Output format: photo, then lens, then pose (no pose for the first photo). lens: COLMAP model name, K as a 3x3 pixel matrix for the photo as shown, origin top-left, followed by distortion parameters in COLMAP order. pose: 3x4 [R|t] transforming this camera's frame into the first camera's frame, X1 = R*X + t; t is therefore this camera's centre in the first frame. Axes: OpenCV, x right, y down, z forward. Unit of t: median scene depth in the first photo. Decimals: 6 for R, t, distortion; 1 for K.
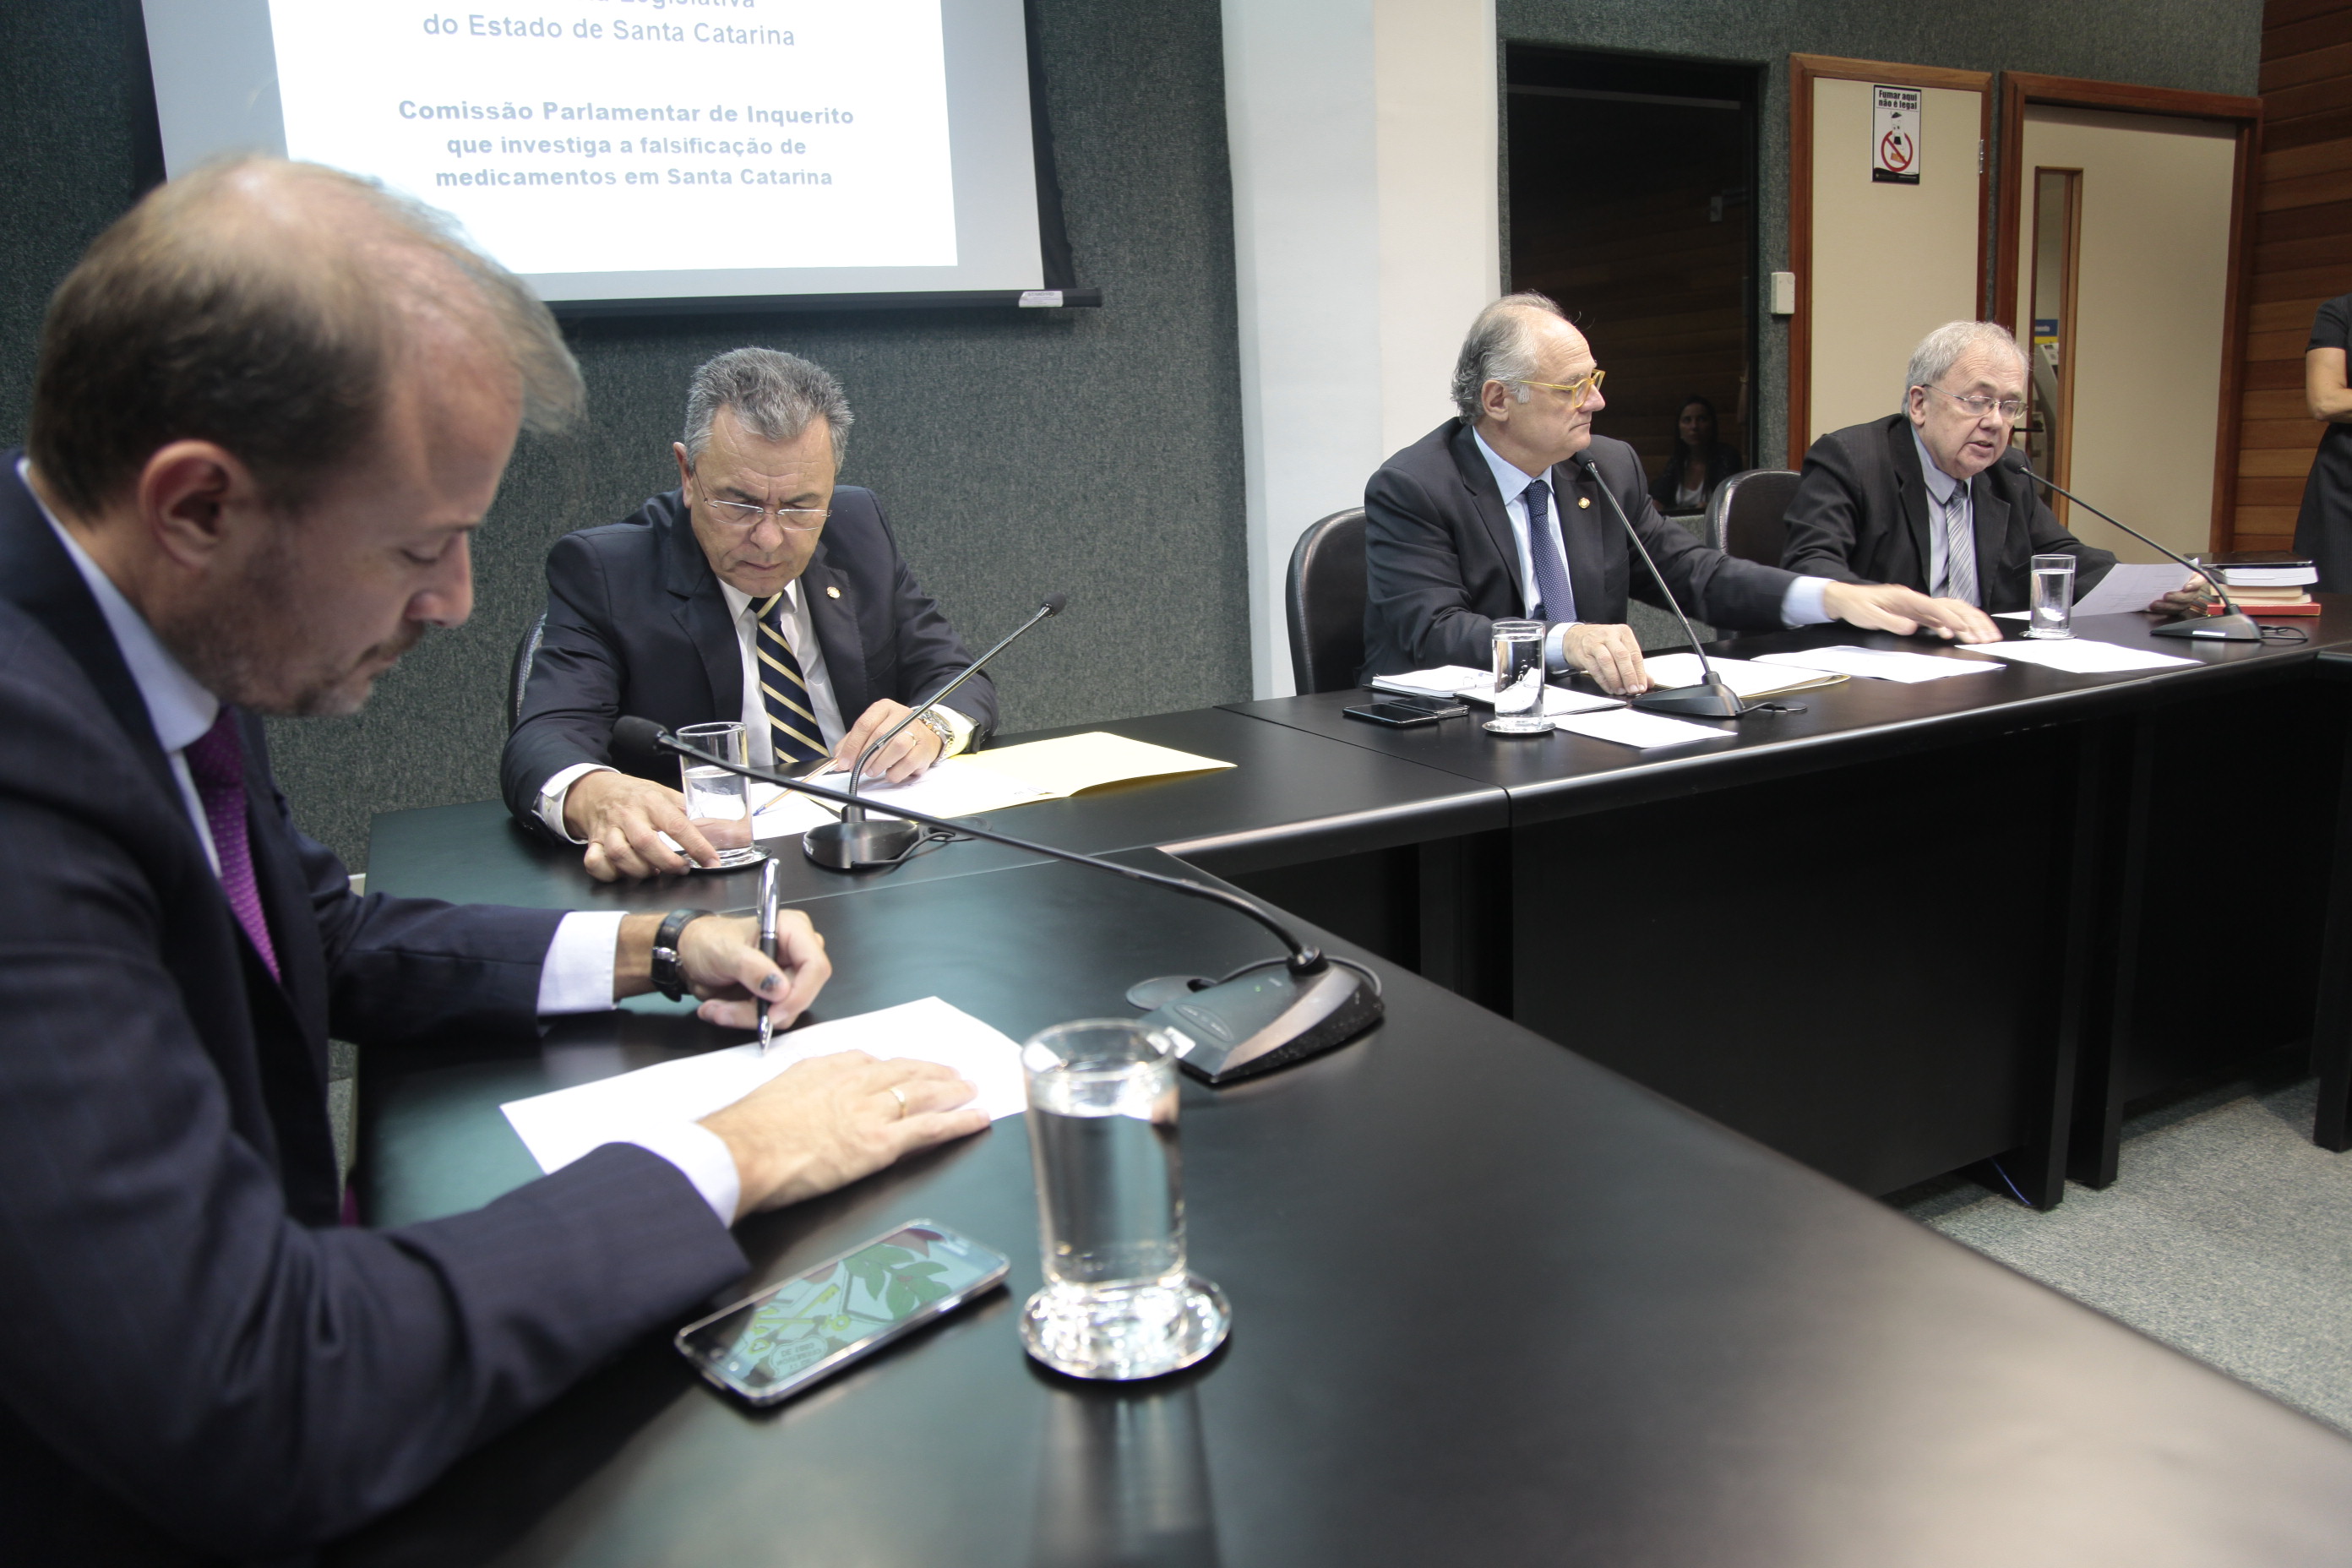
lens RADIAL K [[1656.8, 0, 1173.6], [0, 1656.8, 742.2], [0, 0, 1]] dist [-0.066639, 0.005010]
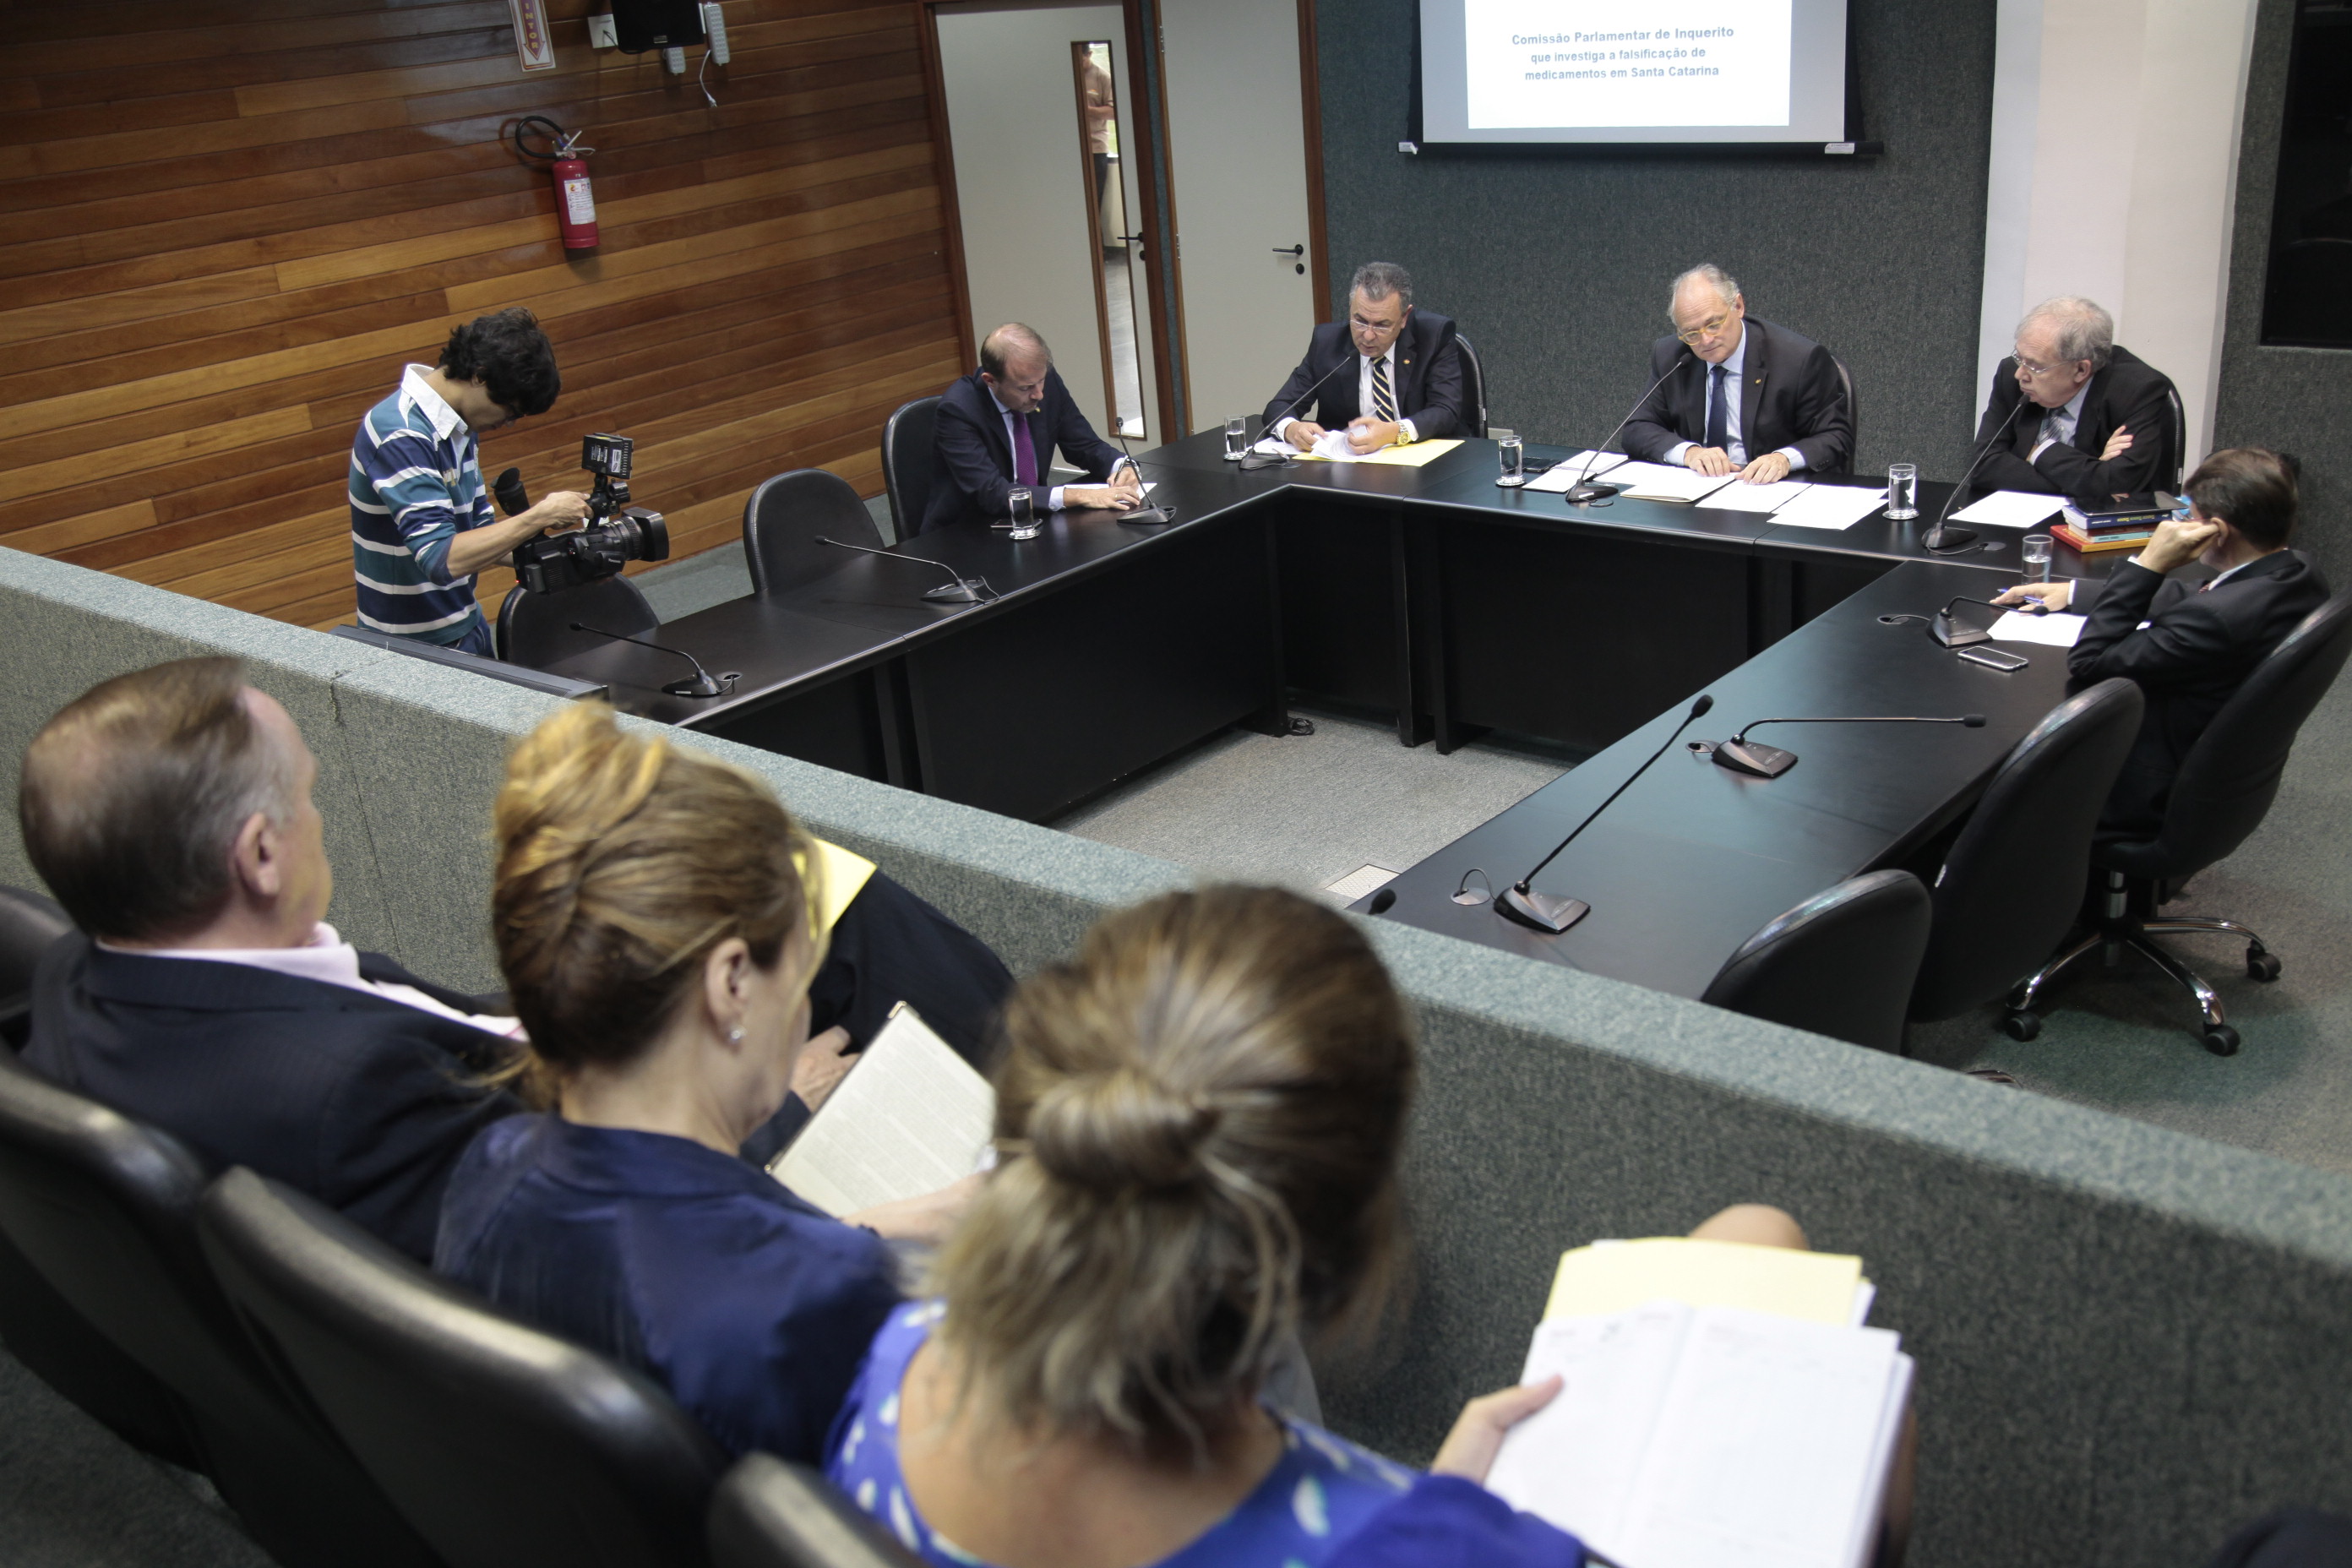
lens RADIAL K [[2225.8, 0, 1176.0], [0, 2225.8, 784.0], [0, 0, 1]] dist [-0.101738, 0.273472]
pose [[0.405718, 0.354564, -0.842424, 1.696745], [-0.101508, 0.933468, 0.343996, -0.385958], [0.908344, -0.054053, 0.414716, -0.447870]]
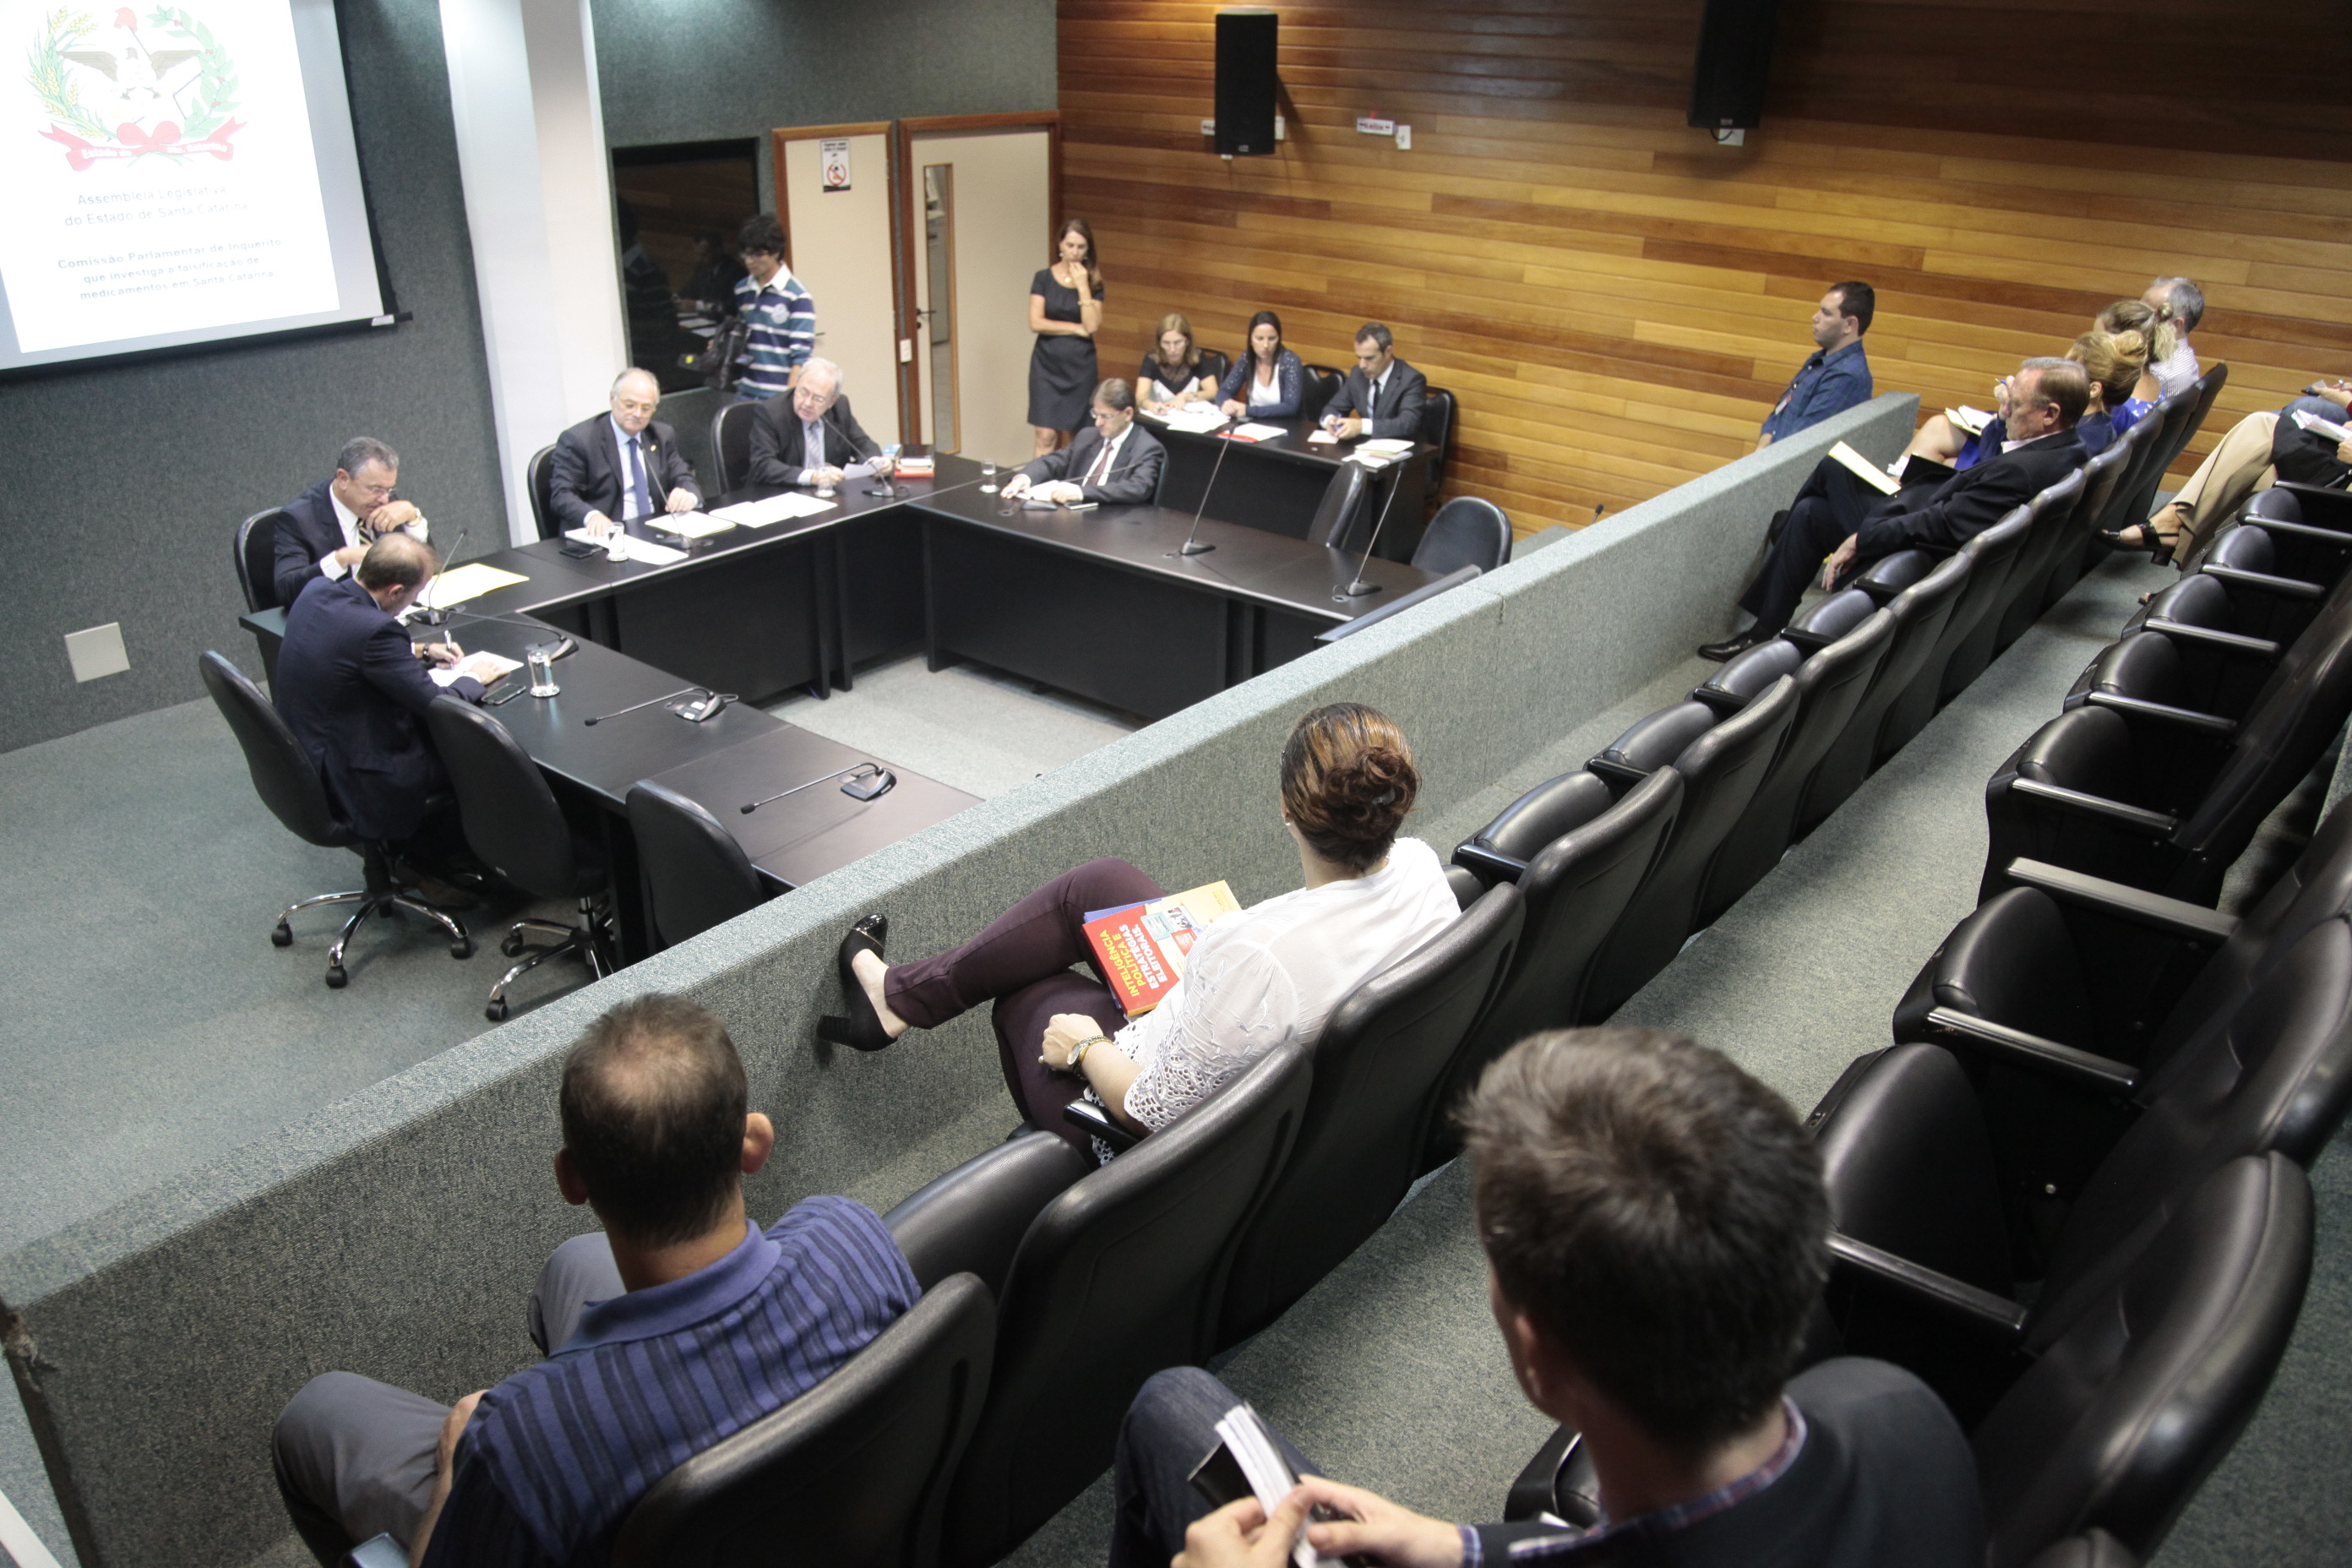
lens RADIAL K [[1730.5, 0, 1176.0], [0, 1730.5, 784.0], [0, 0, 1]] dist [-0.085673, 0.056241]
pose [[0.898295, -0.118473, 0.423120, -0.165578], [0.012767, 0.969595, 0.244380, -0.229870], [-0.439208, -0.214123, 0.872495, -1.474247]]
